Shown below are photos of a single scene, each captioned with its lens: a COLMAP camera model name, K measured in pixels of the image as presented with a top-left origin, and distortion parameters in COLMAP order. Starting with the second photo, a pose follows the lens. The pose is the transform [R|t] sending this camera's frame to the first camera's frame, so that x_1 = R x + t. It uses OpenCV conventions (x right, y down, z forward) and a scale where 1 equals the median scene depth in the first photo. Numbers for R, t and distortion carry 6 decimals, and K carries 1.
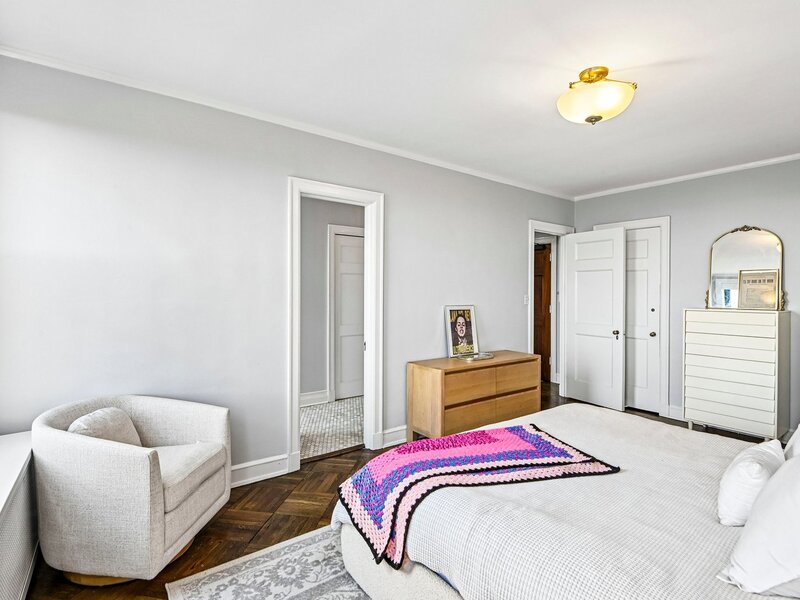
lens RADIAL K [[407.9, 0, 394.2], [0, 407.9, 290.4], [0, 0, 1]] dist [0.000564, -0.001480]
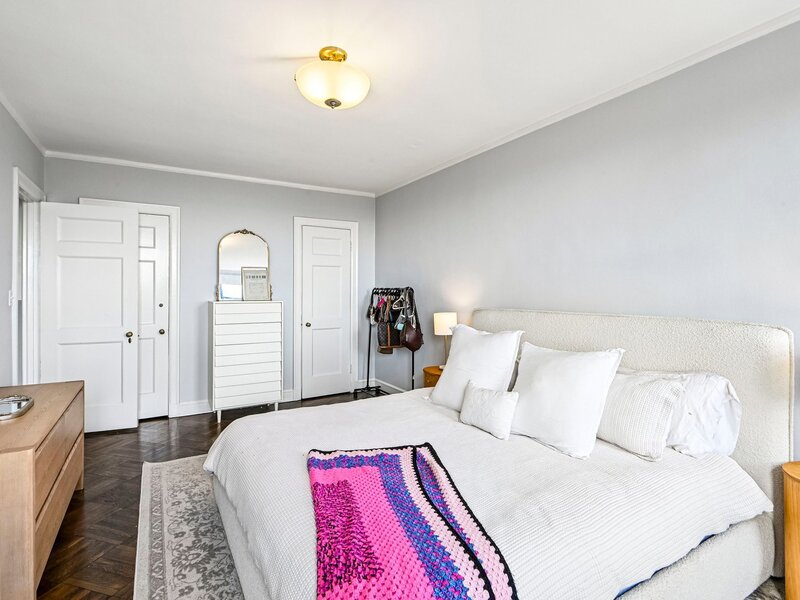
lens RADIAL K [[407.9, 0, 394.2], [0, 407.9, 290.4], [0, 0, 1]] dist [0.000564, -0.001480]
pose [[0.106478, -0.010500, 0.994260, -0.259797], [-0.004941, 0.999926, 0.011089, 0.001725], [-0.994303, -0.006093, 0.106419, 0.445810]]
